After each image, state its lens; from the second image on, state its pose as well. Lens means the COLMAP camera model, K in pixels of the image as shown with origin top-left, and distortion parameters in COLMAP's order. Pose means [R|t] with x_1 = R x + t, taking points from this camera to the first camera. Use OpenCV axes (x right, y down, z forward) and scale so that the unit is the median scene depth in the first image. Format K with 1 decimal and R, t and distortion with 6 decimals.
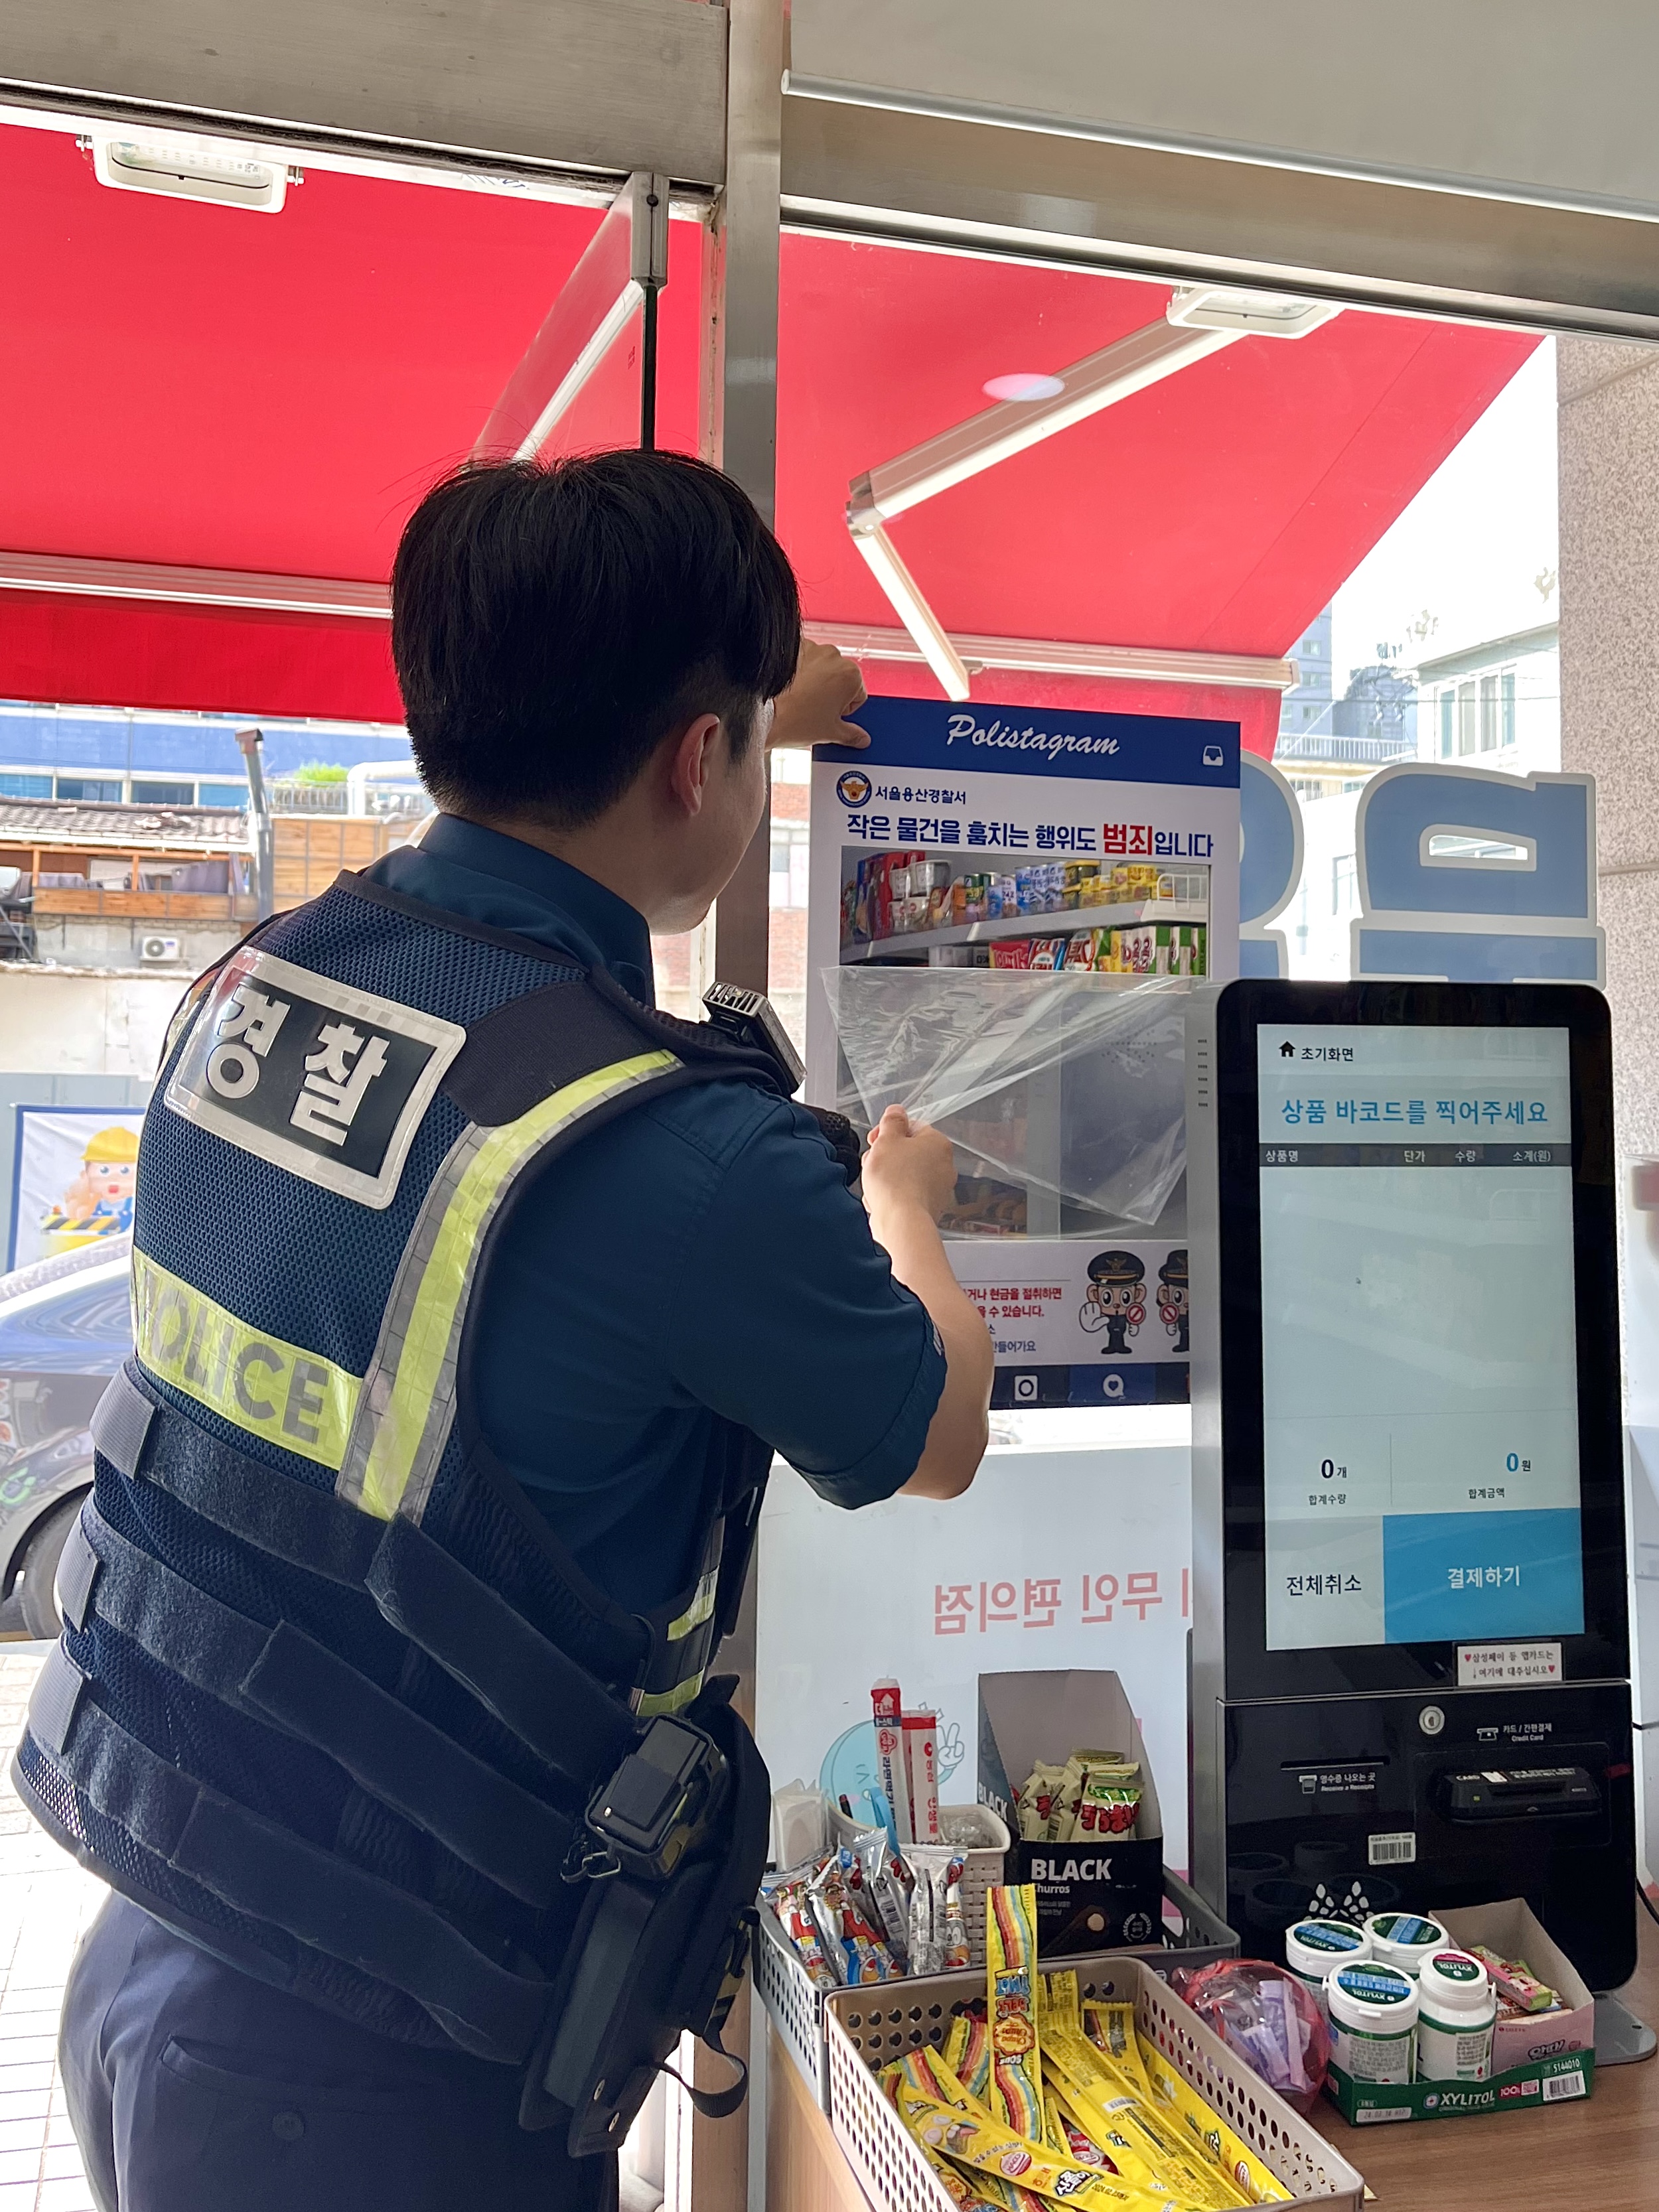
lens RADIAL K [[2002.8, 0, 834.1], [0, 2002.8, 997.1], [0, 0, 1]] dist [0.000027, 0.007870]
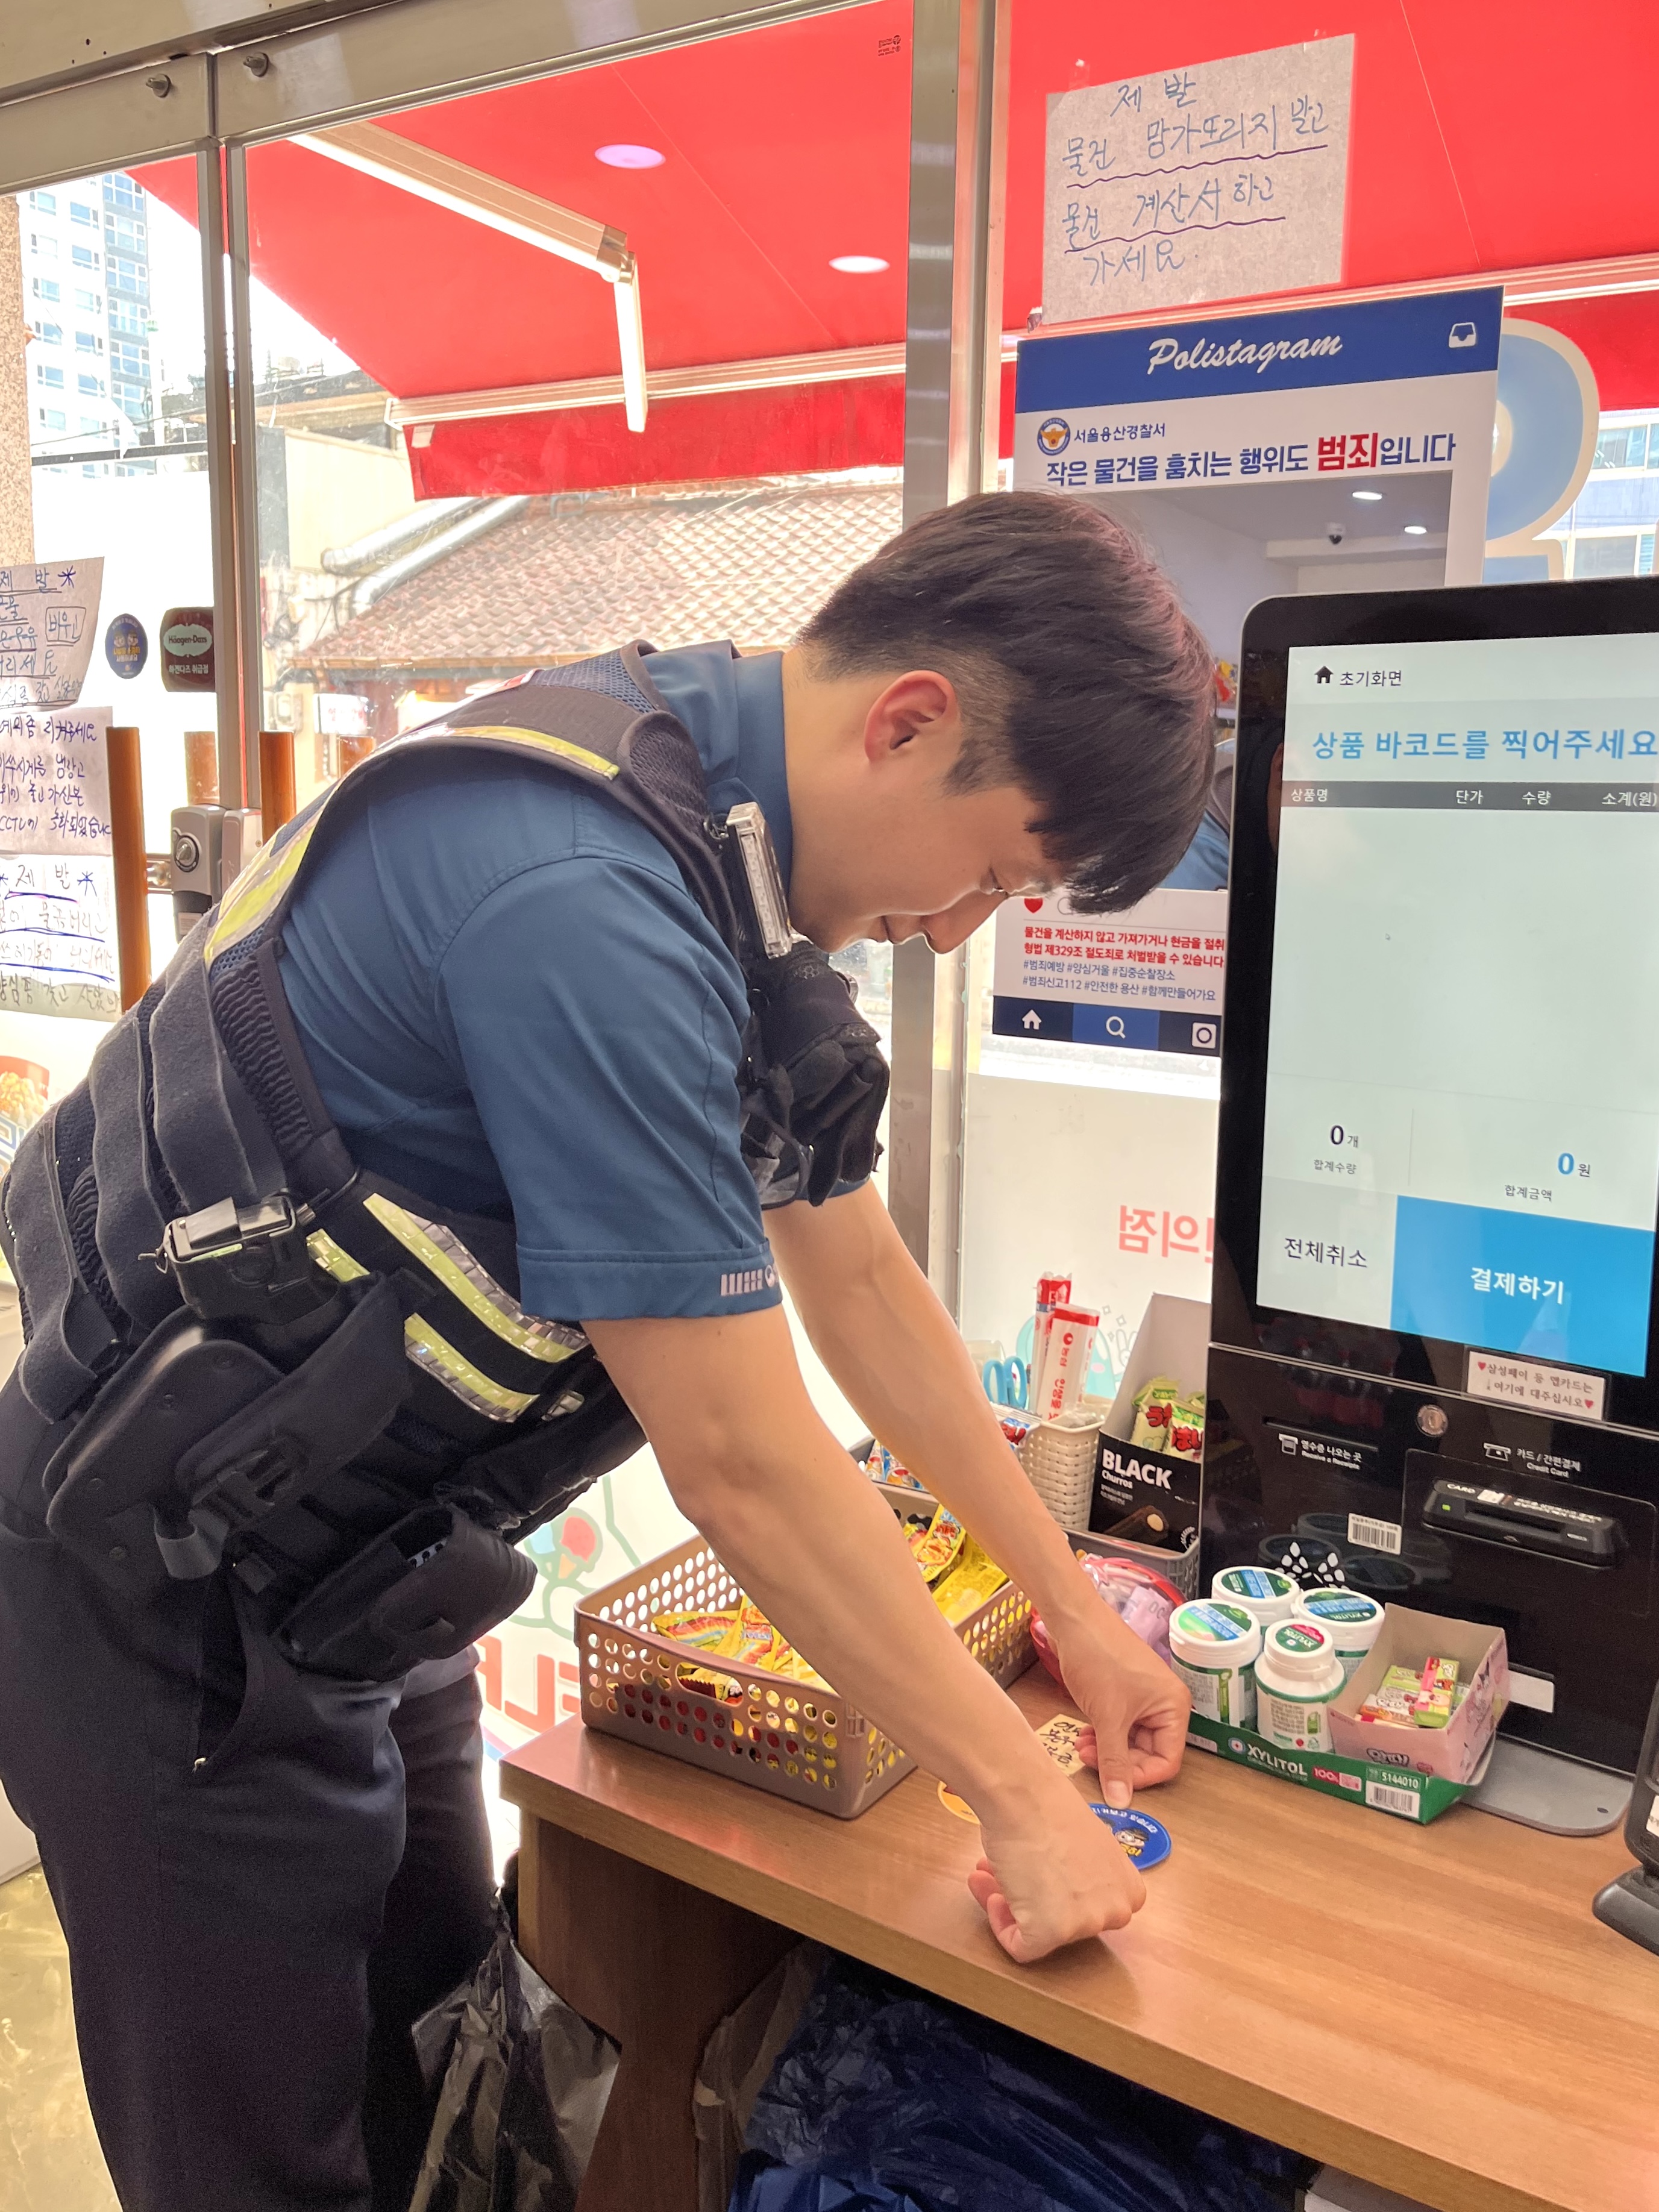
lens RADIAL K [[1745.2, 0, 829.5], [0, 1745.2, 1106.0], [0, 0, 1]] dist [0.016787, 0.006299]
pose [[0.693449, 0.131237, -0.708453, 0.645809], [0.015990, 0.980226, 0.197232, 0.056680], [0.720329, -0.148098, 0.677638, 0.274839]]
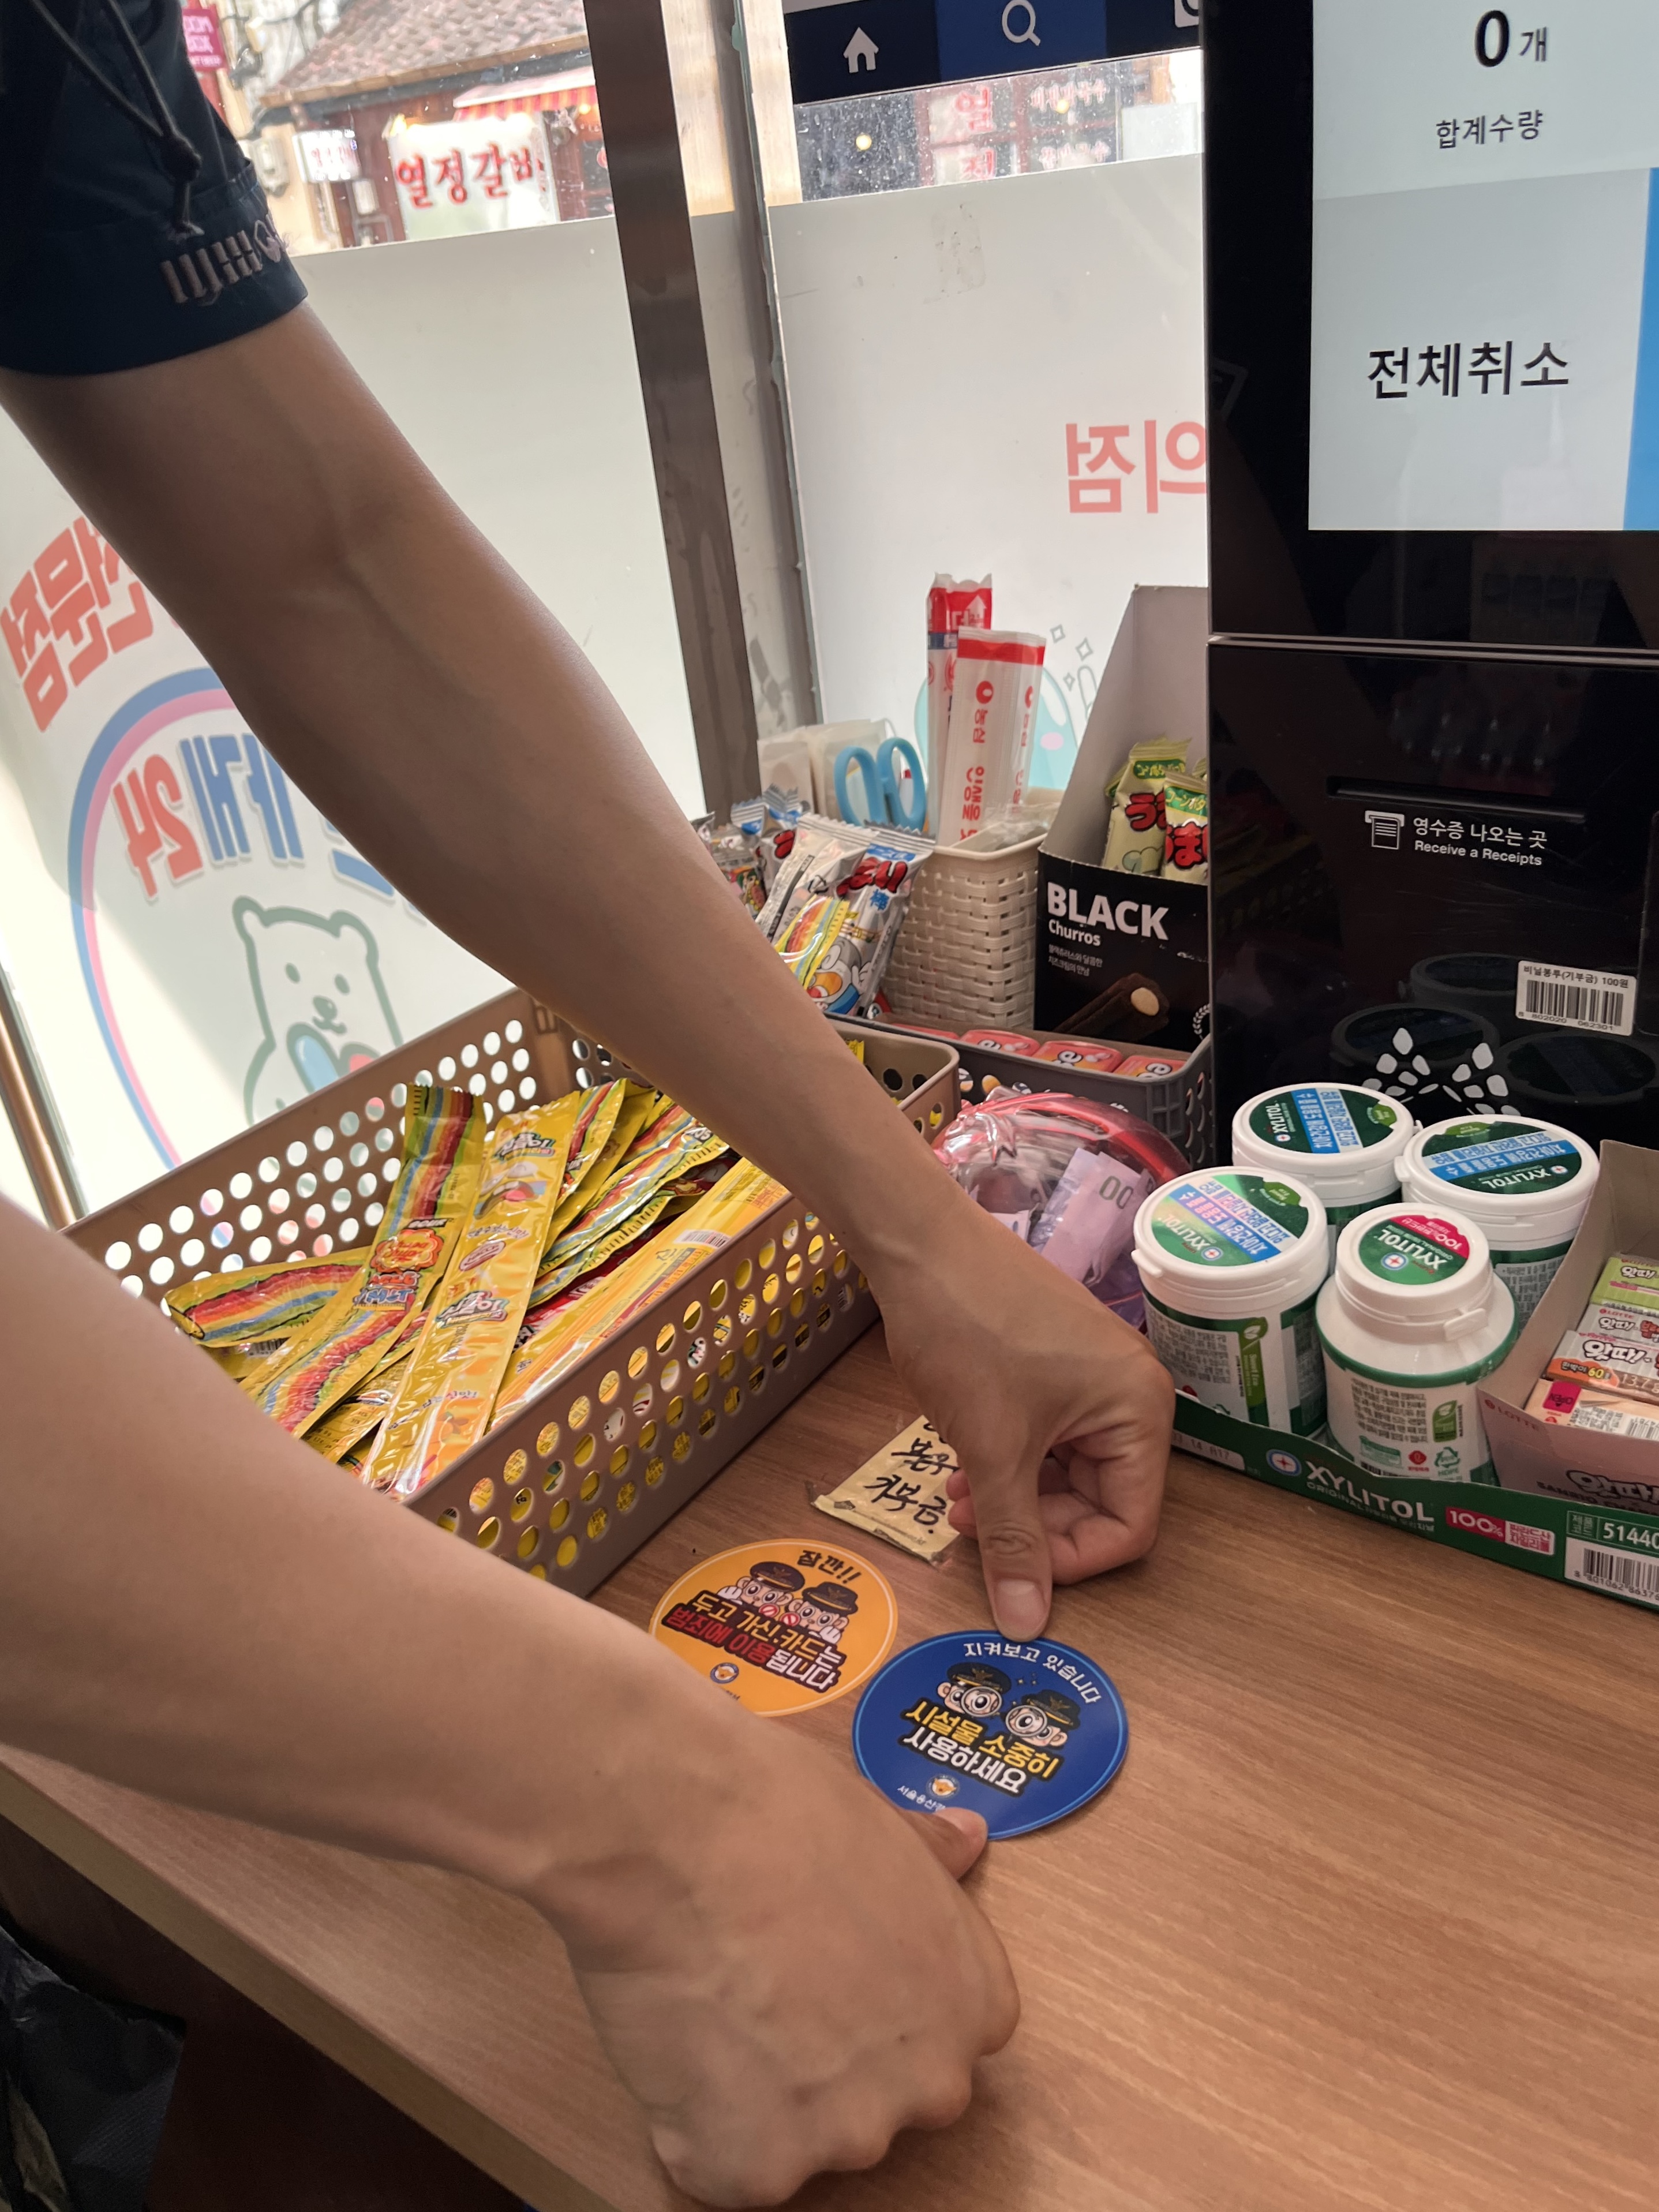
lens RADIAL K [[1703.2, 0, 829.5], [0, 1703.2, 1106.0], [0, 0, 1]] dist [0.075490, -0.114102]
pose [[0.666101, 0.273870, -0.693761, 0.430368], [0.143533, 0.865695, 0.479553, 0.232635], [0.731920, -0.419008, 0.537331, 0.647251]]
